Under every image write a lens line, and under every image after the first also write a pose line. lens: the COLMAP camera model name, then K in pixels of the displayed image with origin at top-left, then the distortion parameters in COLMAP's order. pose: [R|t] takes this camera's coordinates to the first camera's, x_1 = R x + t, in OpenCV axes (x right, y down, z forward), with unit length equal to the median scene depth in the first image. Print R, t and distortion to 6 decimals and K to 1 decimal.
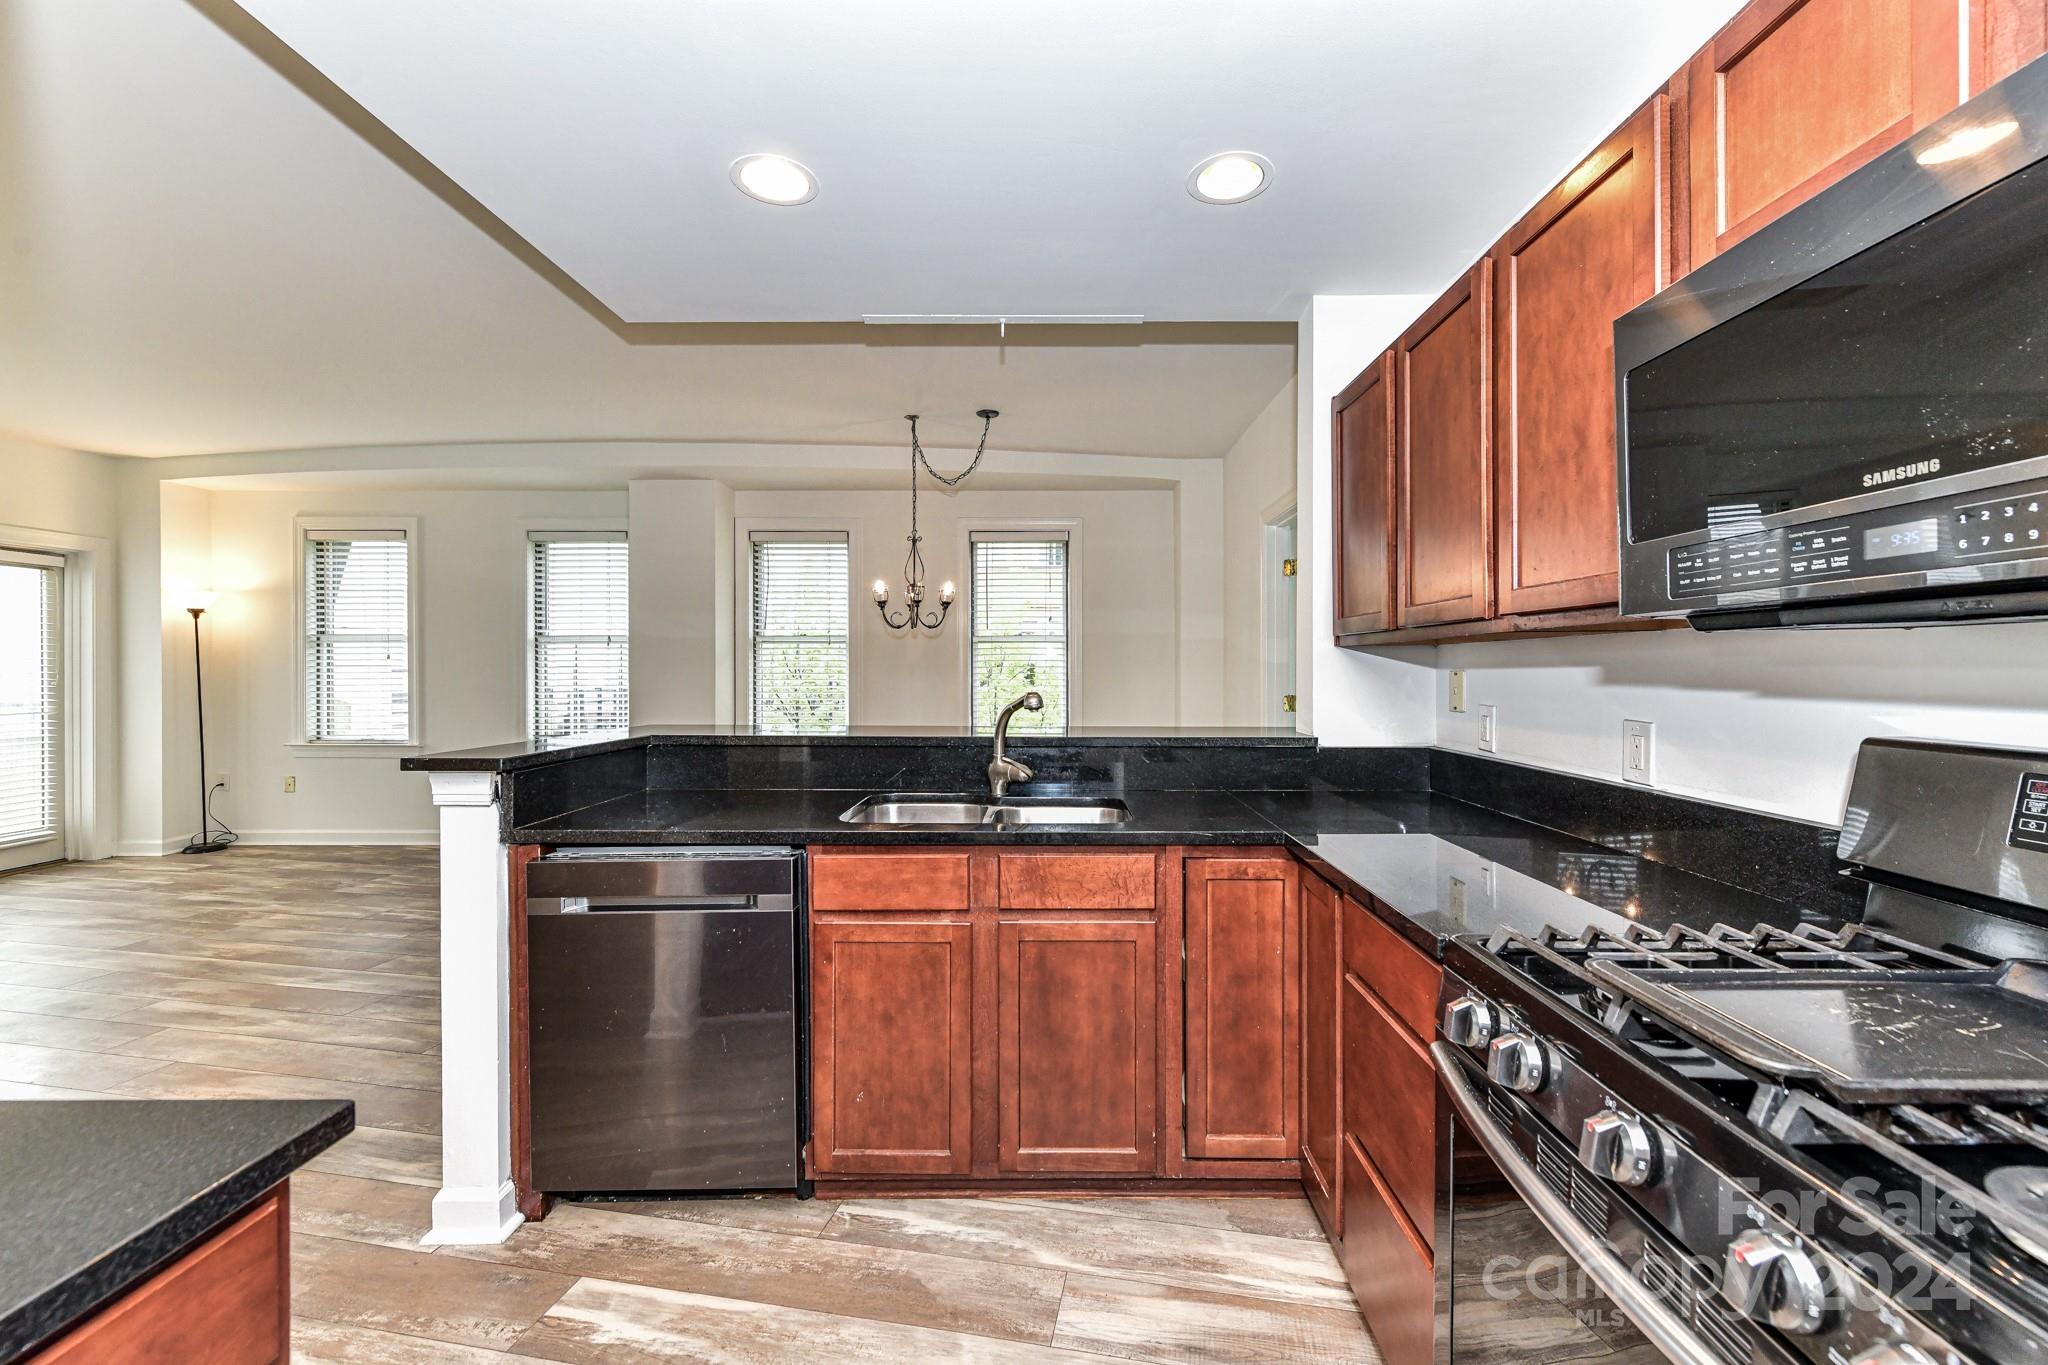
lens RADIAL K [[830.1, 0, 1032.1], [0, 830.1, 670.0], [0, 0, 1]] dist [0.003486, -0.002525]
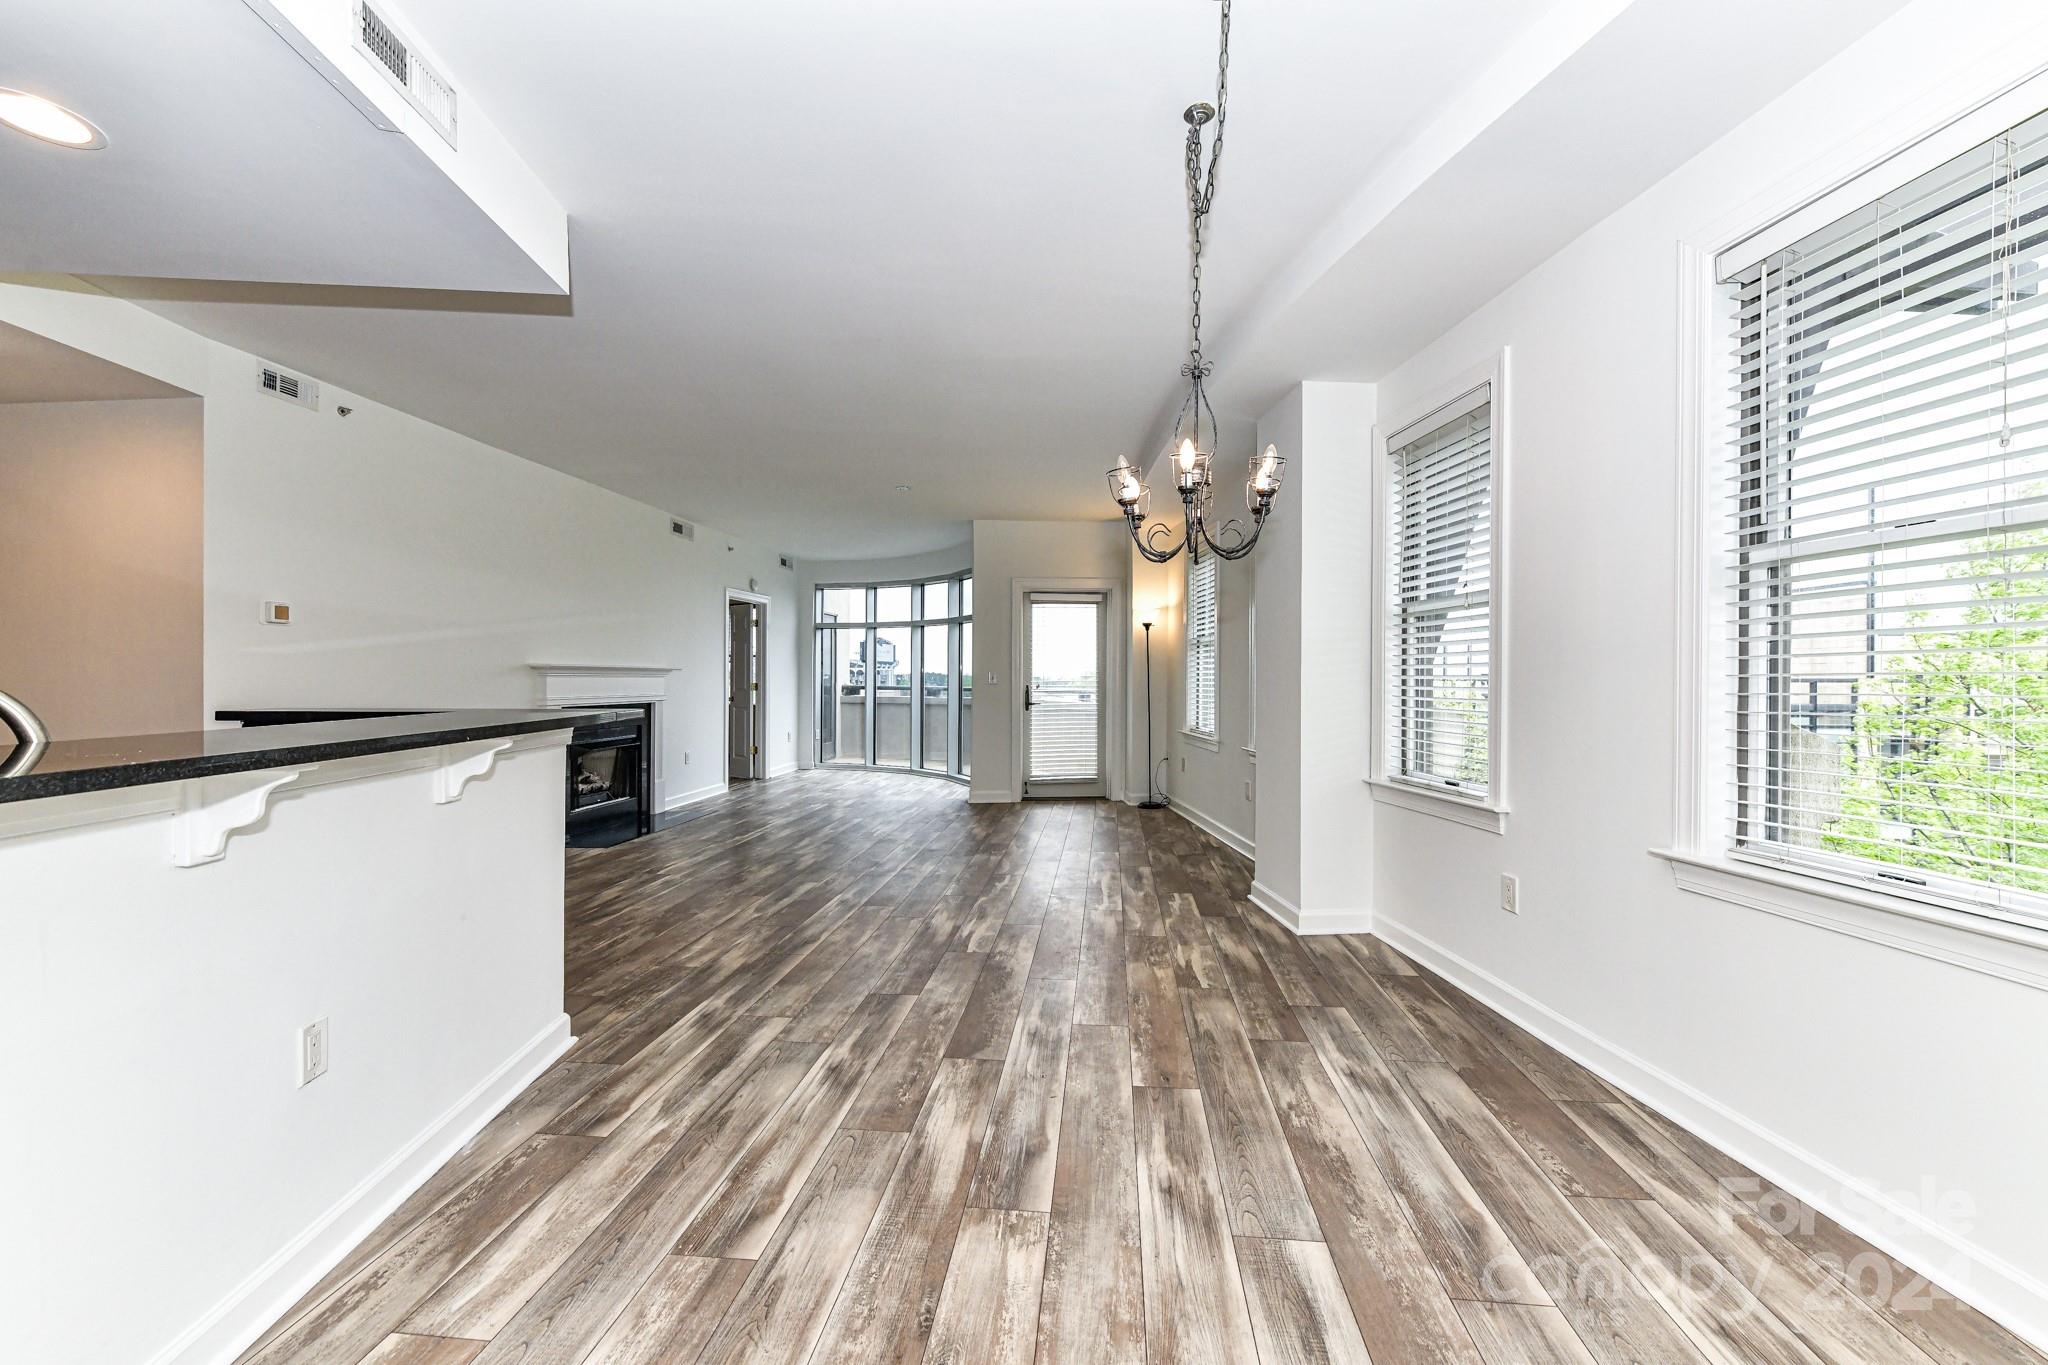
lens RADIAL K [[788.5, 0, 1048.2], [0, 788.5, 723.4], [0, 0, 1]] dist [-0.000760, -0.000099]
pose [[0.133815, 0.057665, -0.989327, 0.238709], [-0.006557, 0.998335, 0.057303, 0.014586], [0.990985, -0.001181, 0.133970, 0.741314]]
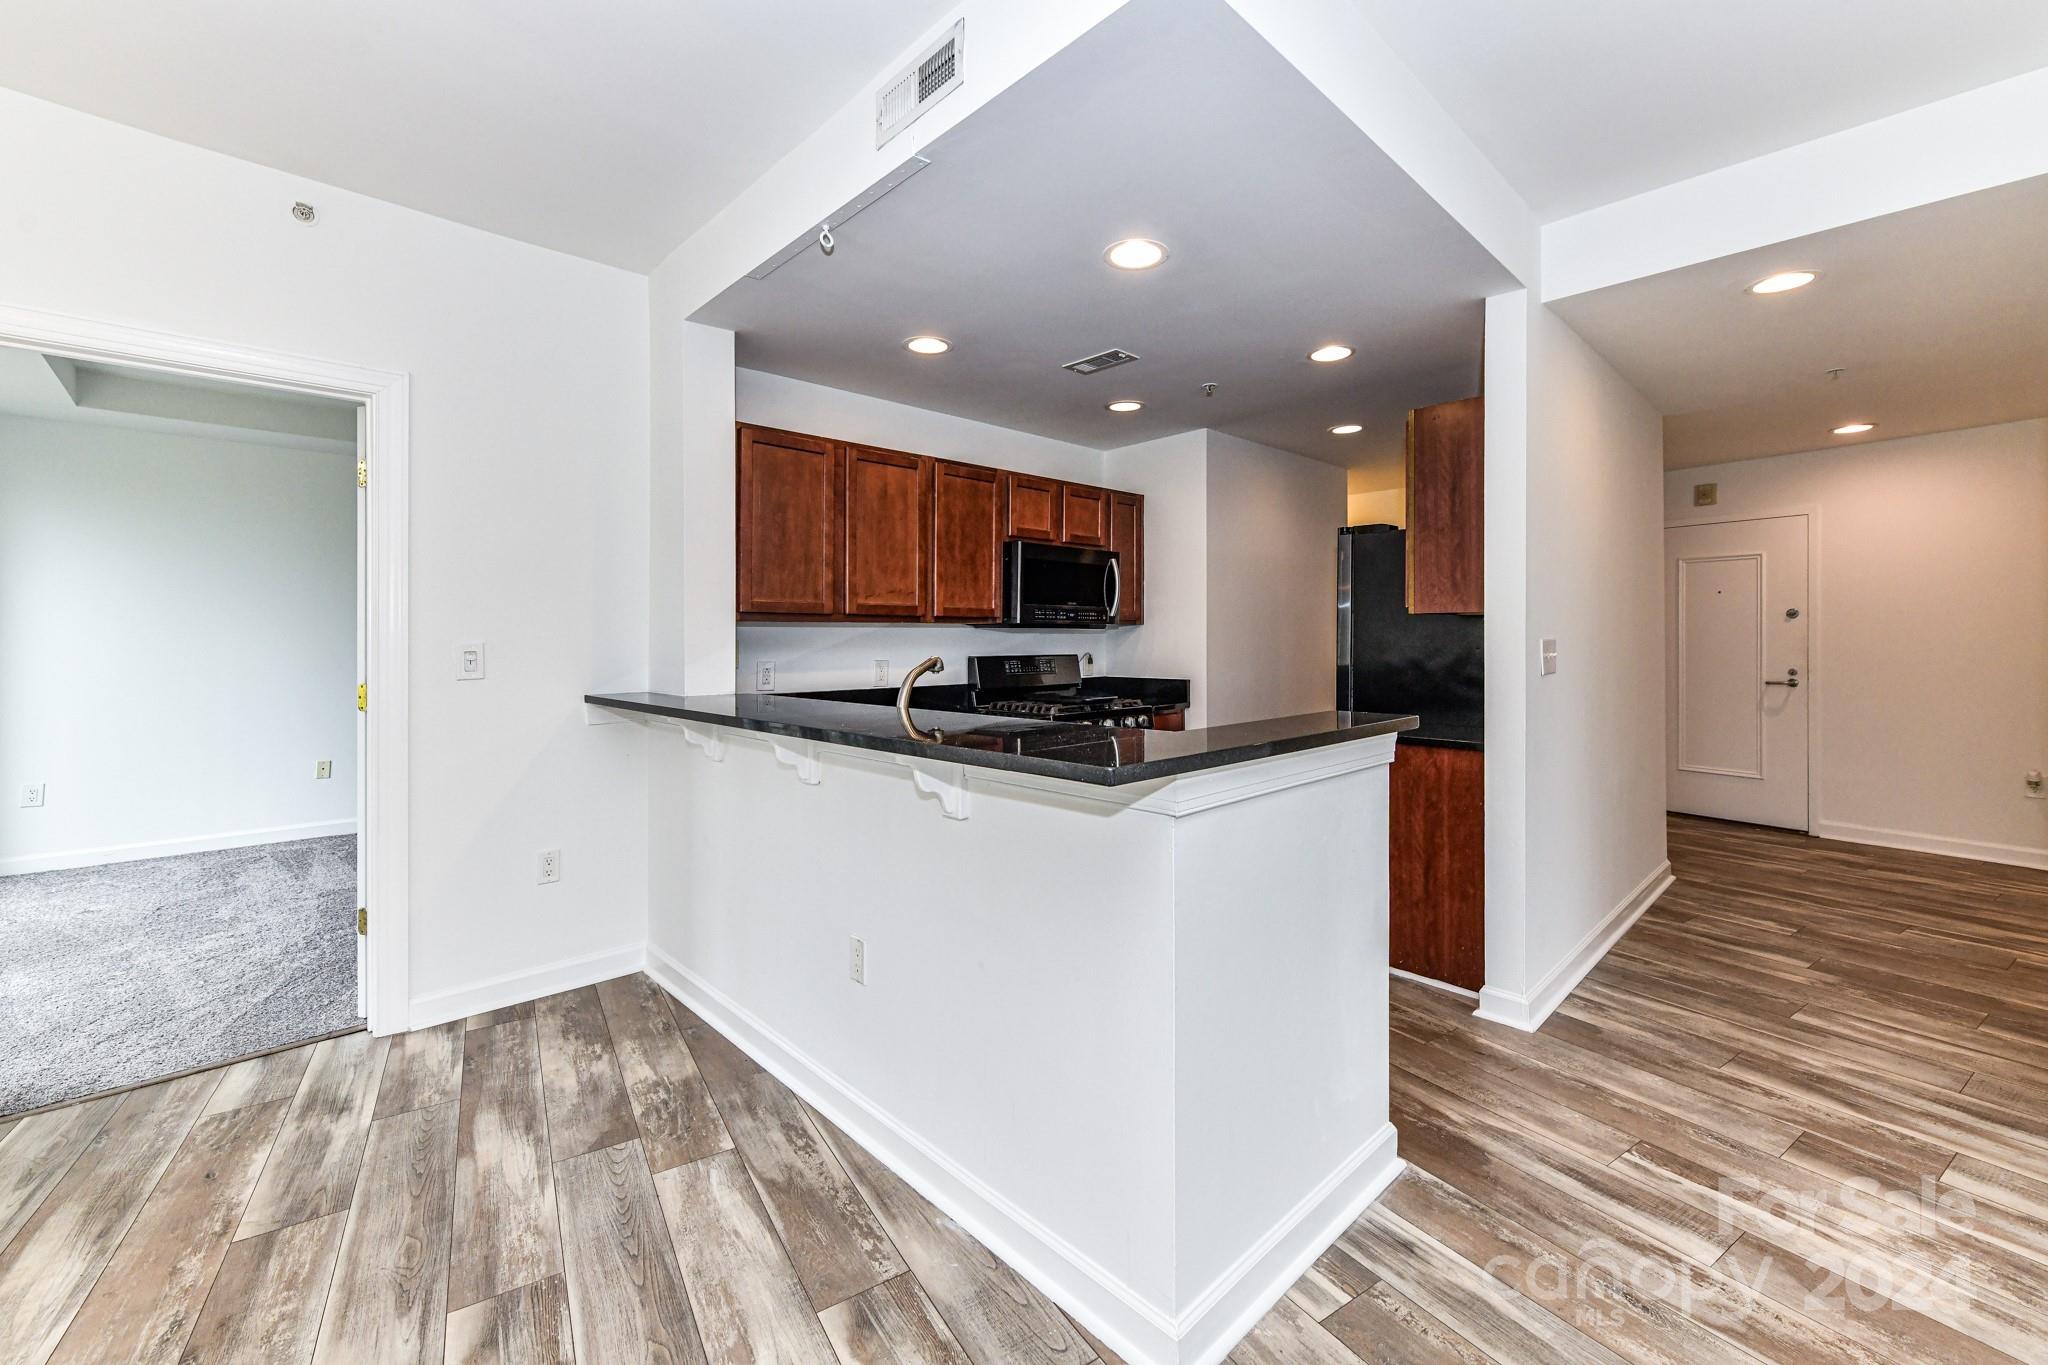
lens RADIAL K [[840.3, 0, 1059.1], [0, 840.3, 635.9], [0, 0, 1]] dist [0.001628, -0.000610]
pose [[-0.718909, 0.002724, 0.695099, -0.411337], [0.004933, 0.999987, 0.001183, -0.002768], [-0.695087, 0.004280, -0.718913, 0.734392]]
